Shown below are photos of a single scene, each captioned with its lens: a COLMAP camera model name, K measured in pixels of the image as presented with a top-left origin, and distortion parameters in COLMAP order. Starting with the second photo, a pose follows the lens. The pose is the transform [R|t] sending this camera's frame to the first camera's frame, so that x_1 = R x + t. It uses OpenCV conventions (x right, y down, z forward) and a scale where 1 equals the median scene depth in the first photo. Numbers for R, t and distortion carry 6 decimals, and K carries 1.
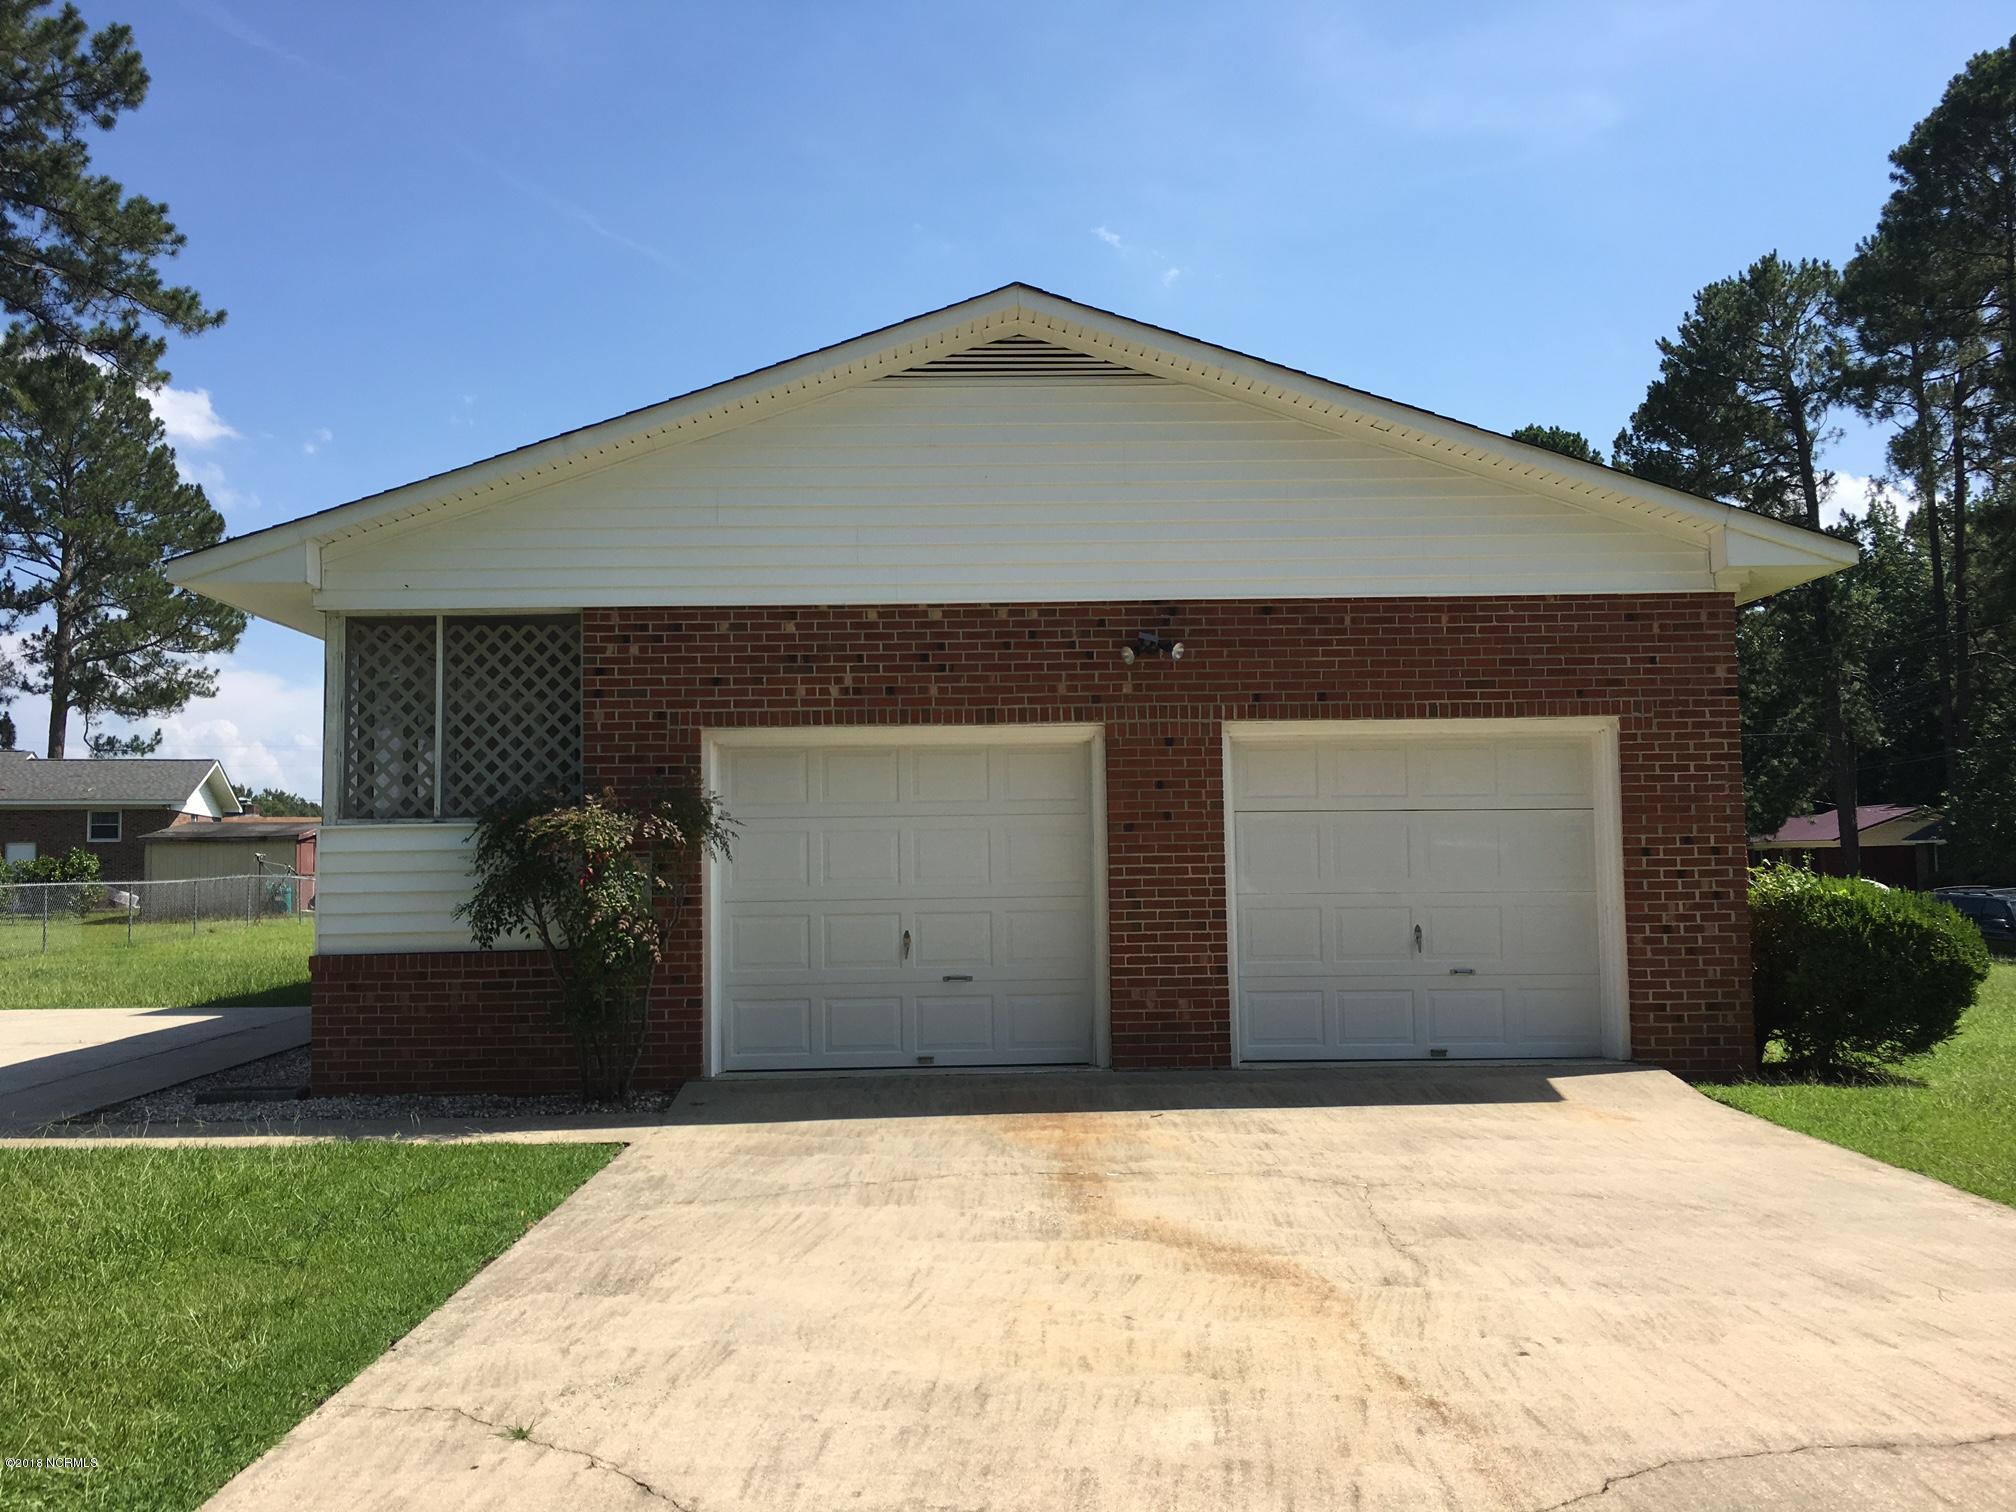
lens RADIAL K [[1715.6, 0, 1006.3], [0, 1715.6, 756.6], [0, 0, 1]] dist [0.048068, -0.000180]
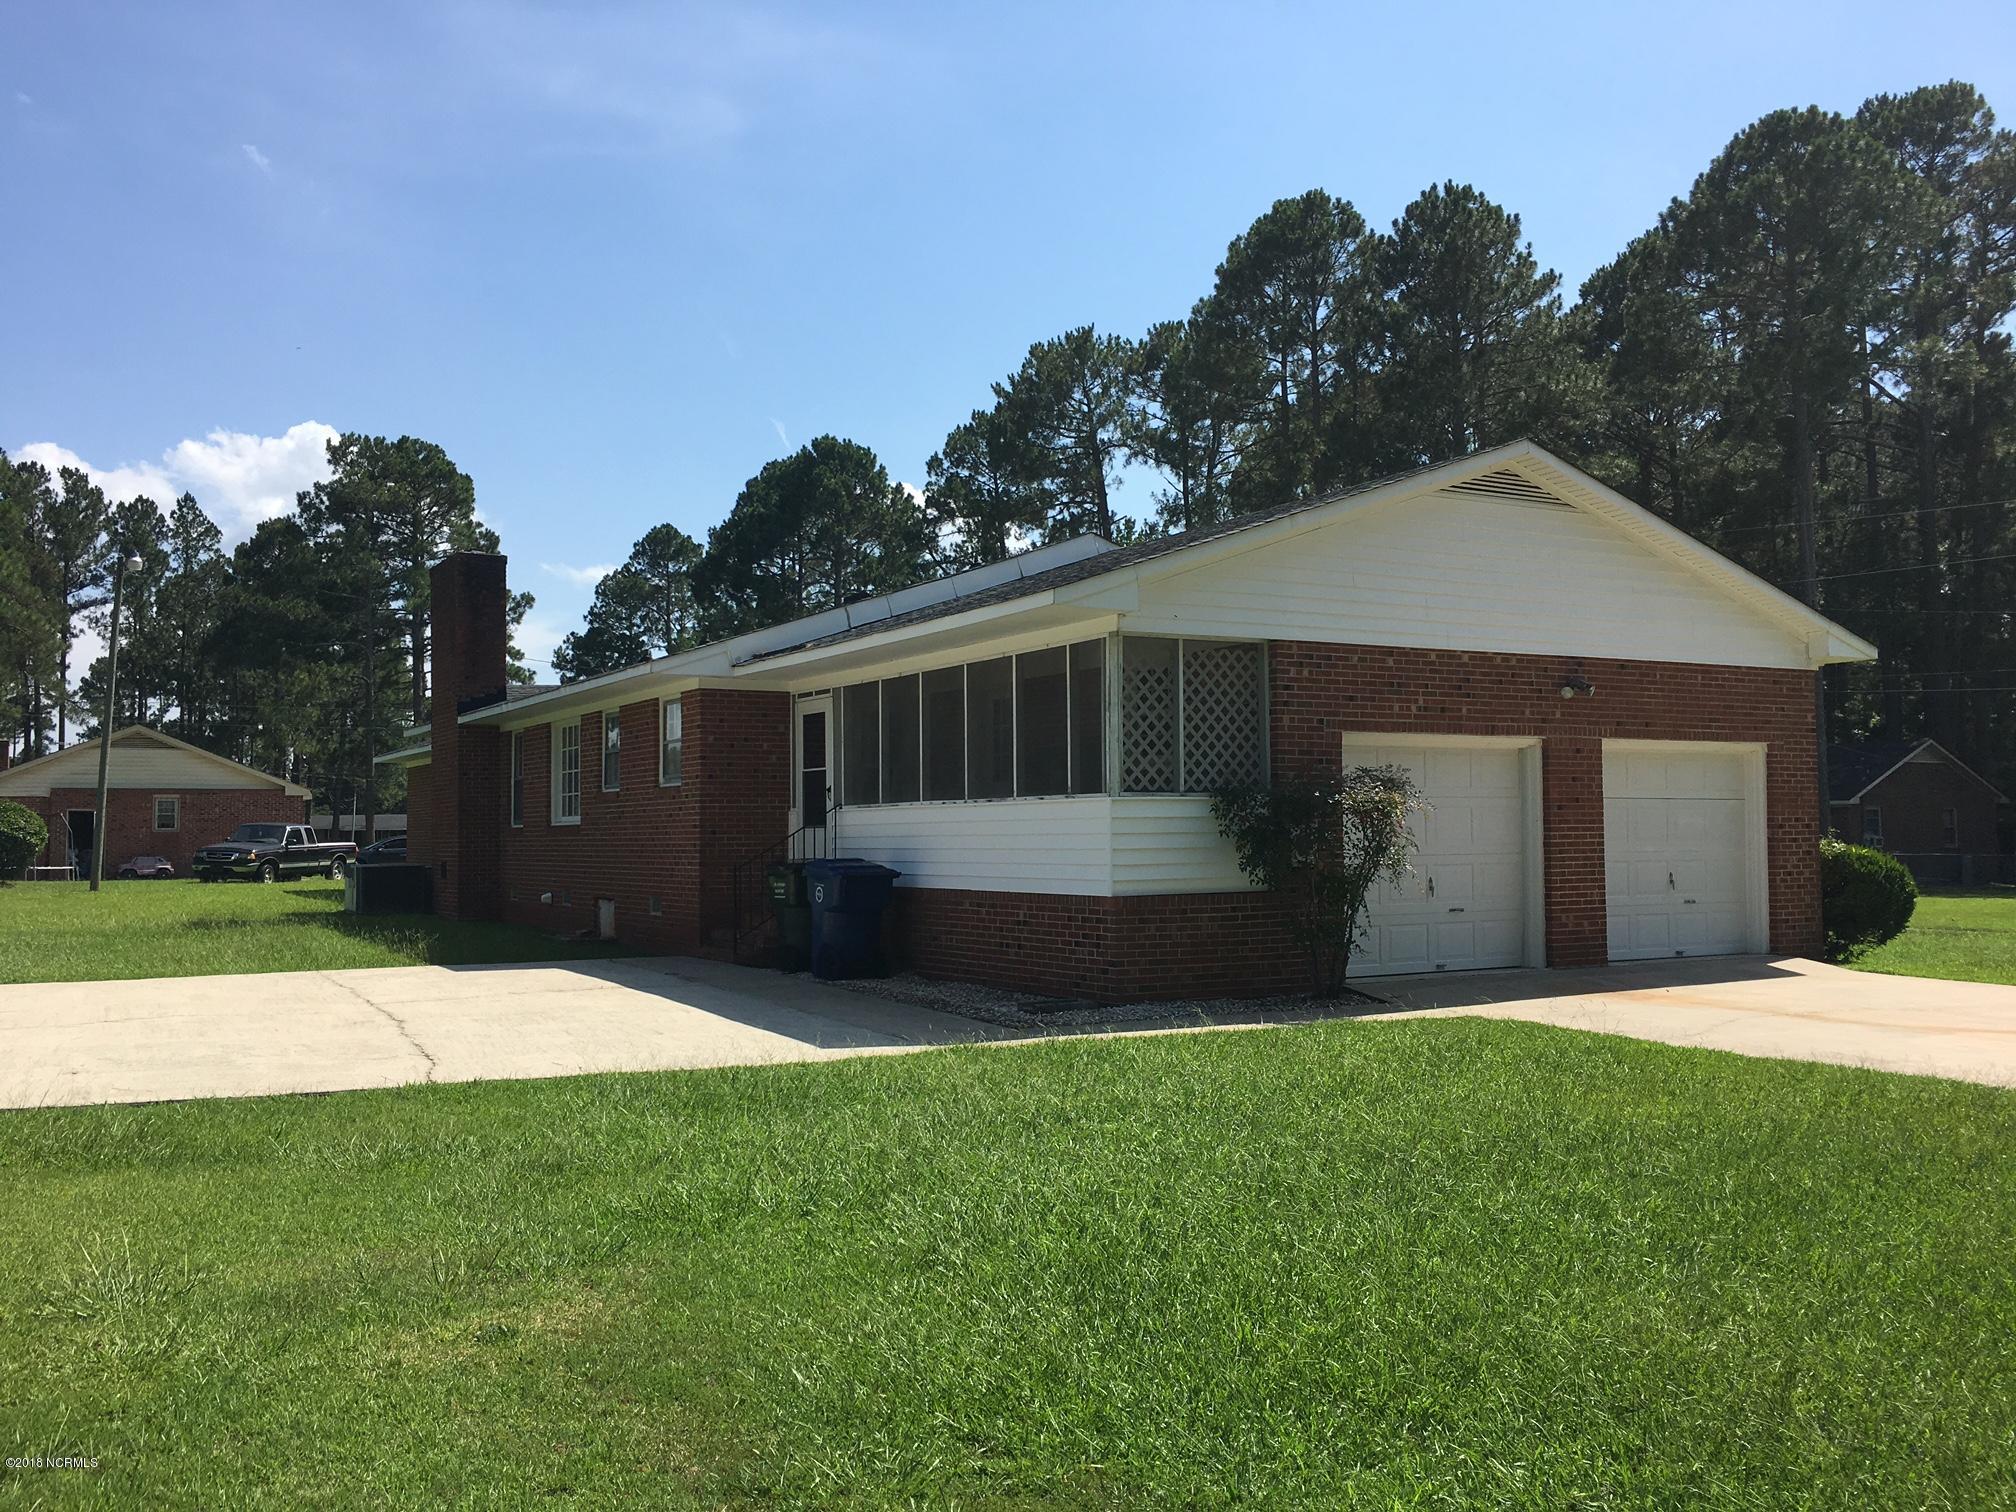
lens RADIAL K [[1715.6, 0, 1004.3], [0, 1715.6, 754.4], [0, 0, 1]] dist [0.048068, -0.000180]
pose [[0.877662, 0.028371, 0.478440, -1.071813], [-0.034597, 0.999393, 0.004202, 0.005527], [-0.478030, -0.020240, 0.878110, -0.088071]]
